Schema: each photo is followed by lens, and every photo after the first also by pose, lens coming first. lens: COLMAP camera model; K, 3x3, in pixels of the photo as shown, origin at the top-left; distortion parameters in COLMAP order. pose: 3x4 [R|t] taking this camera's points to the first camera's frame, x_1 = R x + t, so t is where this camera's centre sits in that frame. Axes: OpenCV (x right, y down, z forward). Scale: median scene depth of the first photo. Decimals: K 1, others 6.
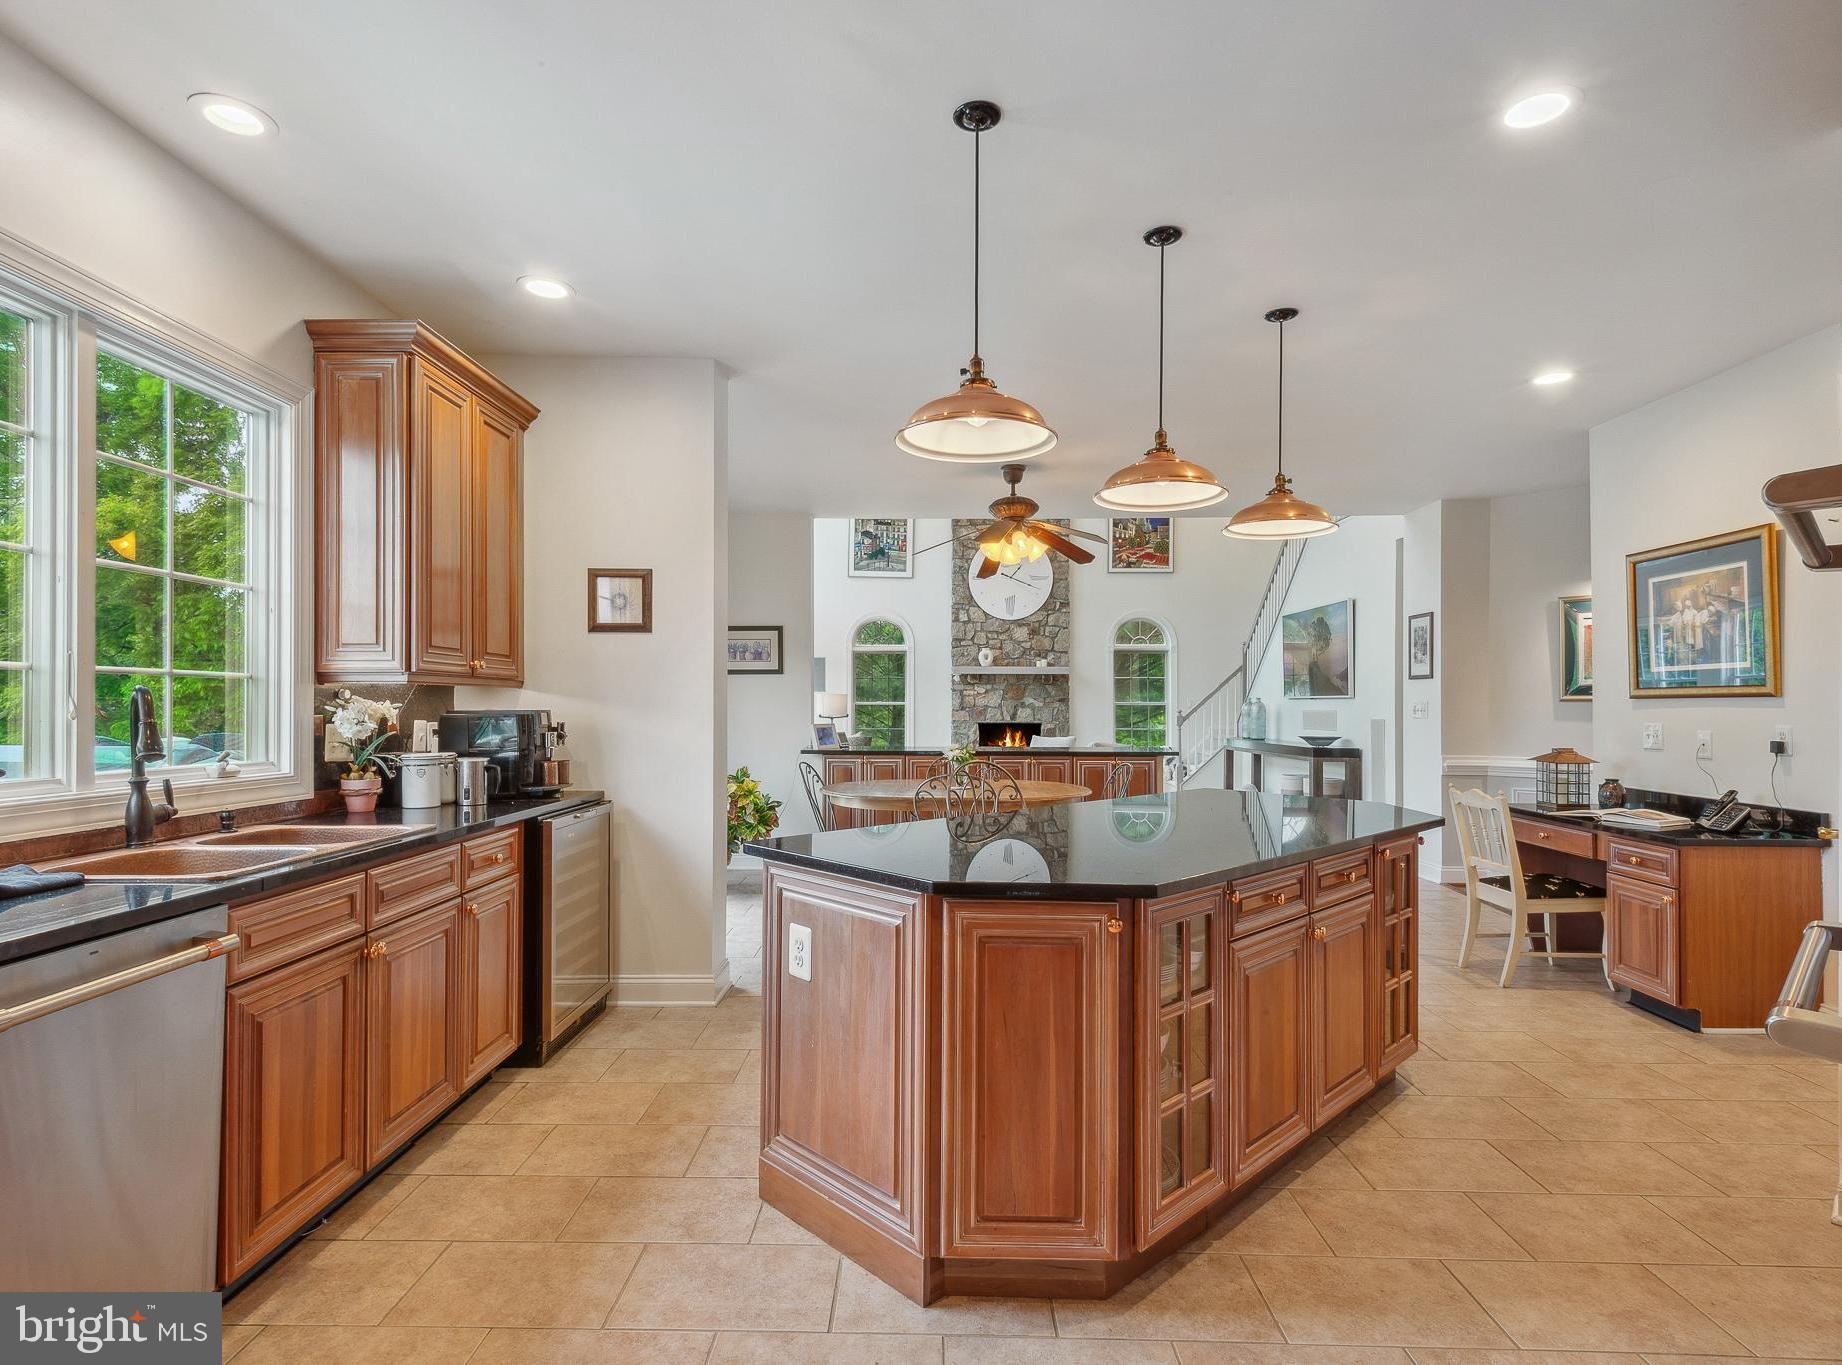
lens RADIAL K [[988.9, 0, 921.0], [0, 988.9, 682.5], [0, 0, 1]] dist [-0.001435, -0.000122]
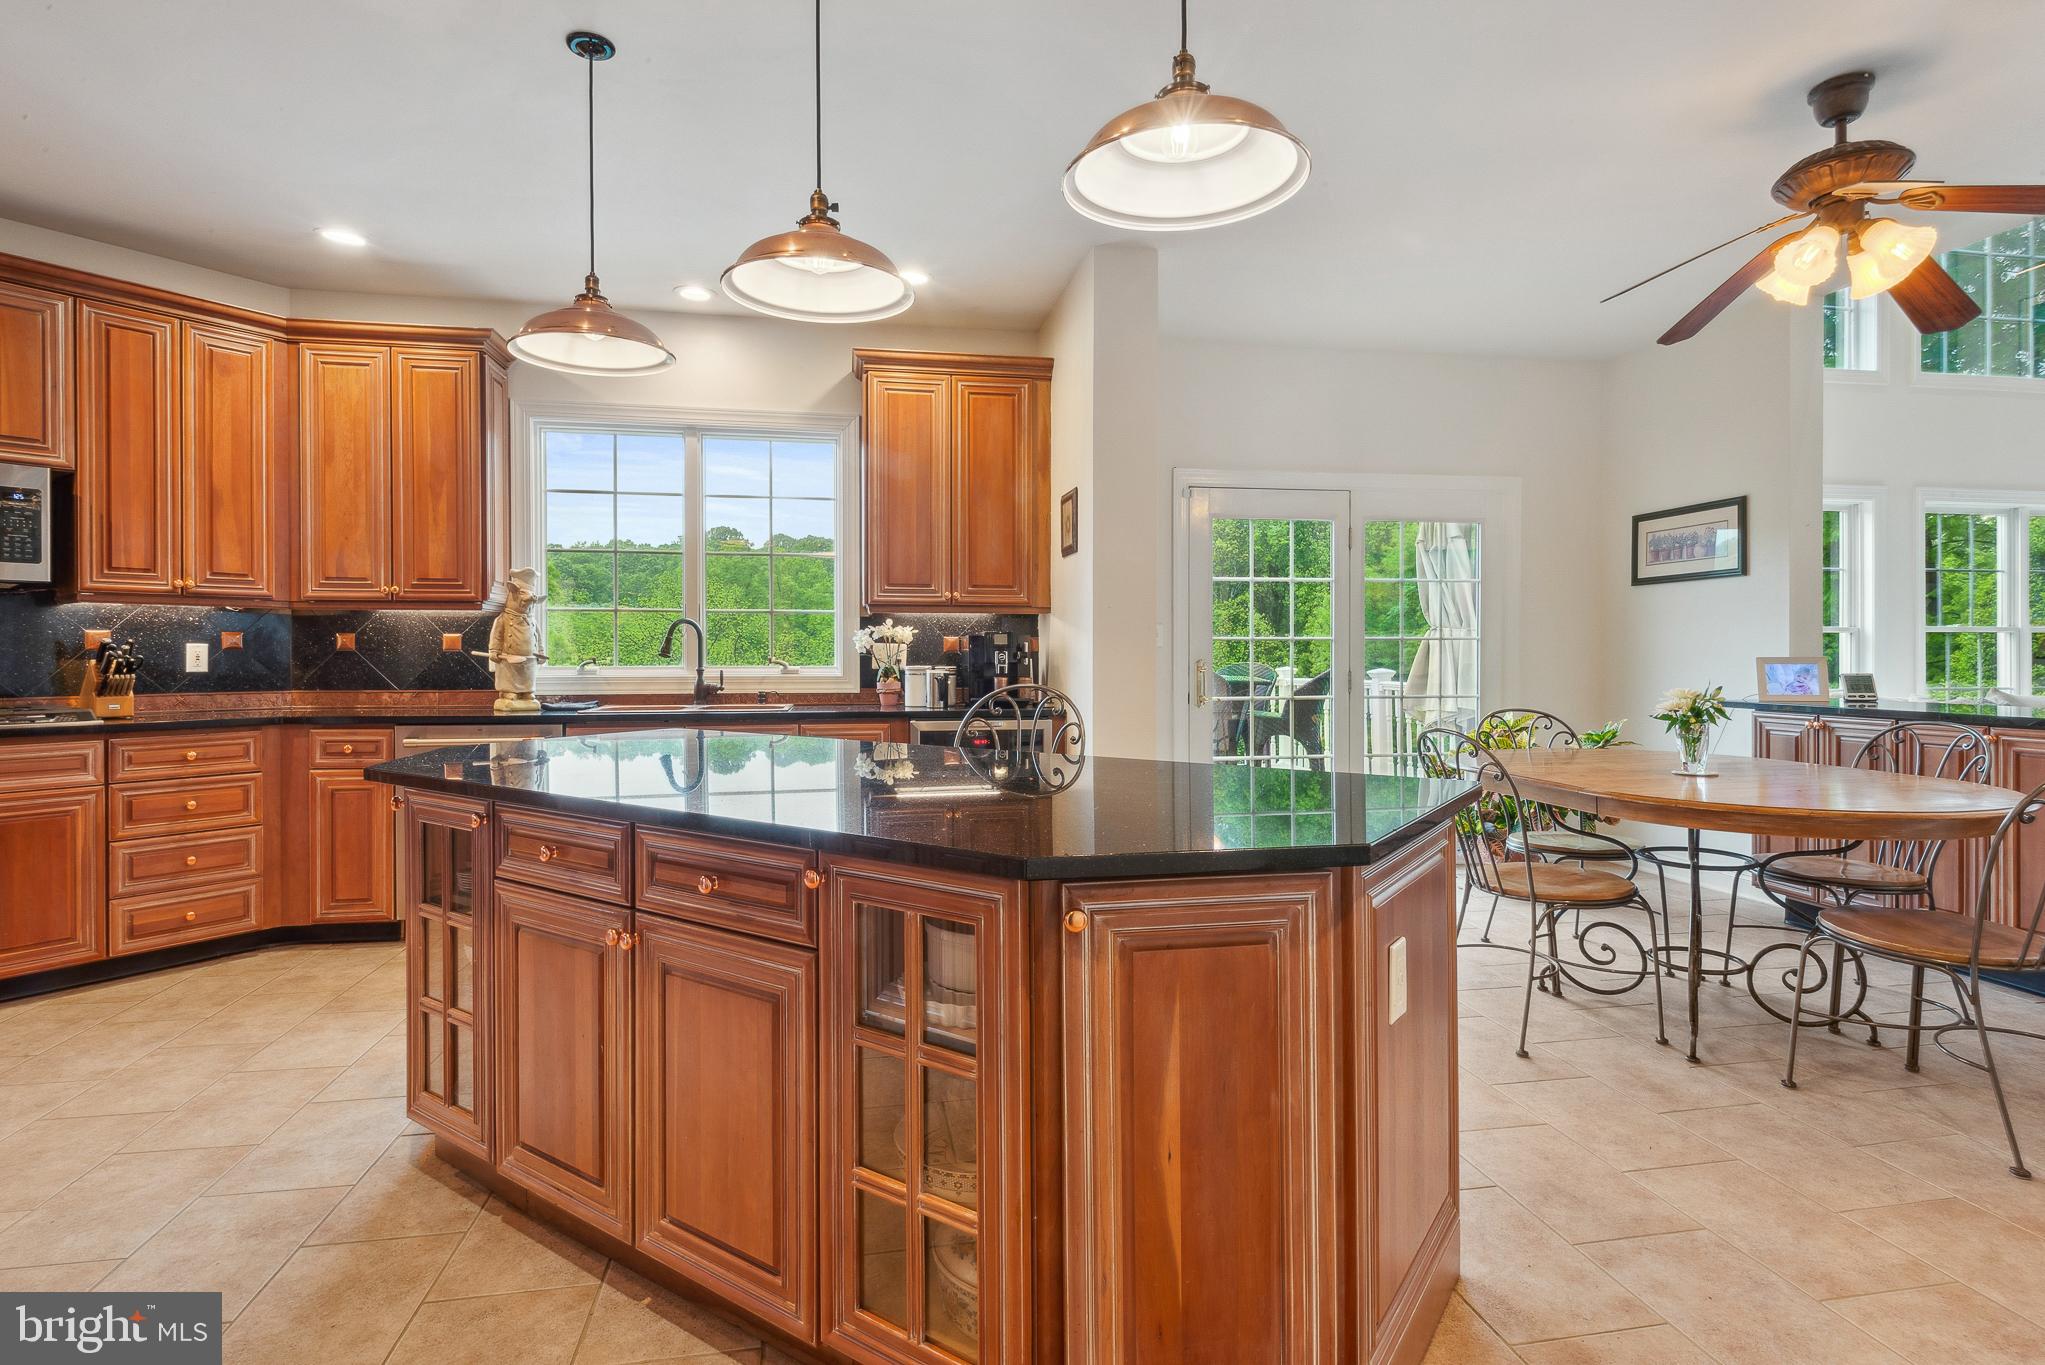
lens RADIAL K [[1066.8, 0, 1016.1], [0, 1066.8, 652.8], [0, 0, 1]] dist [0.031984, -0.016046]
pose [[0.141529, -0.001170, -0.989933, 0.453793], [0.023275, 0.999727, 0.002146, 0.027209], [0.989660, -0.023345, 0.141518, 0.462287]]
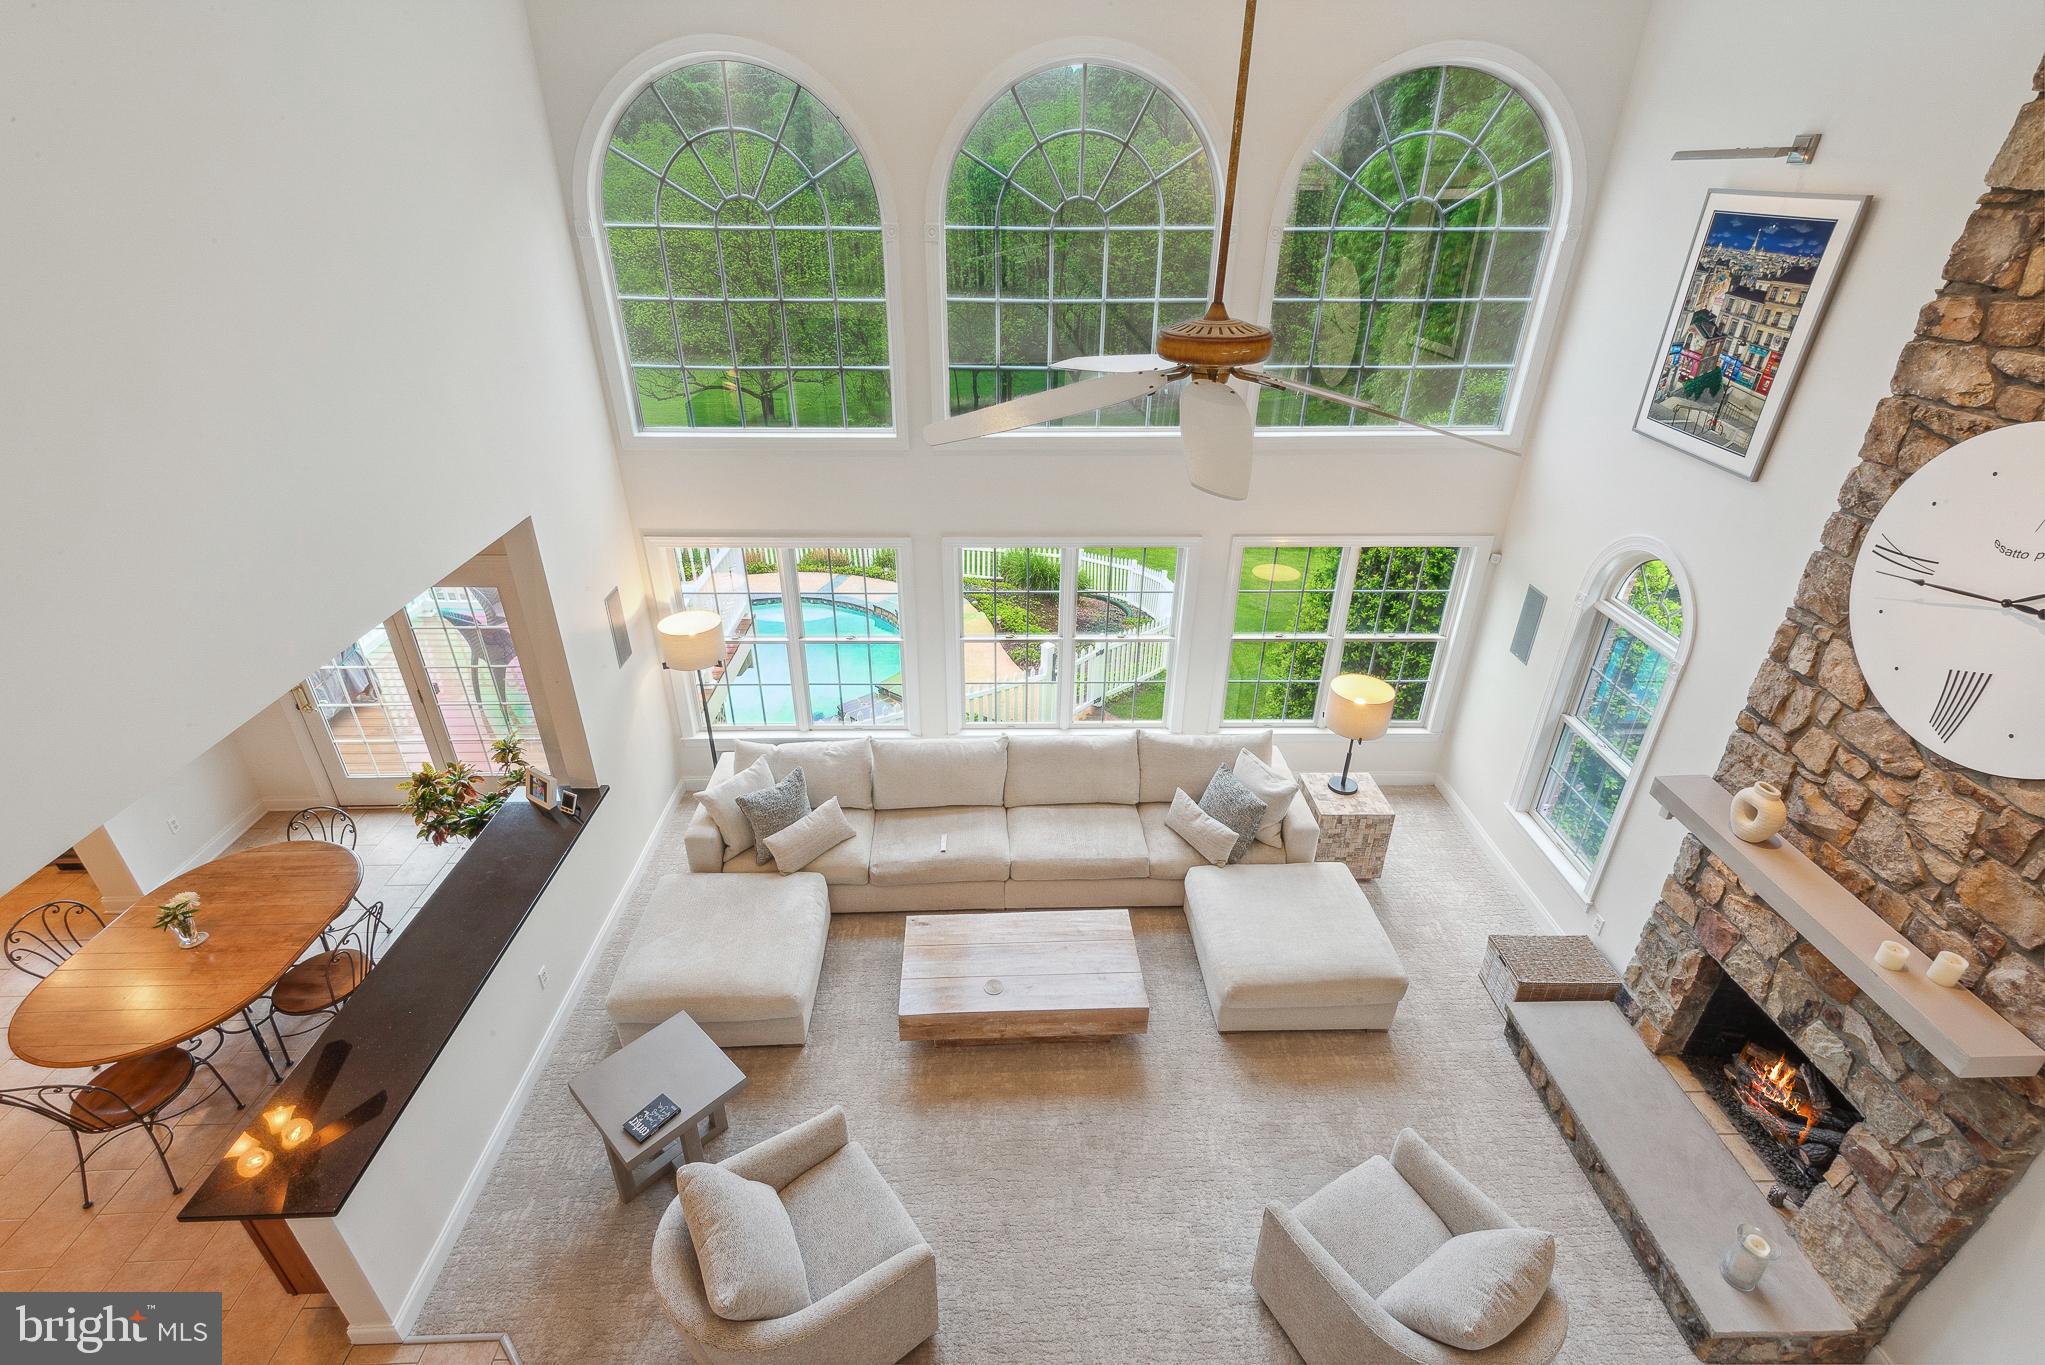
lens RADIAL K [[933.7, 0, 1022.5], [0, 933.7, 682.5], [0, 0, 1]] dist [0.010981, -0.001157]
pose [[0.027608, 0.477359, -0.878275, 0.580066], [0.016622, 0.878269, 0.477878, -0.399672], [0.999481, -0.027792, 0.016313, 1.498668]]
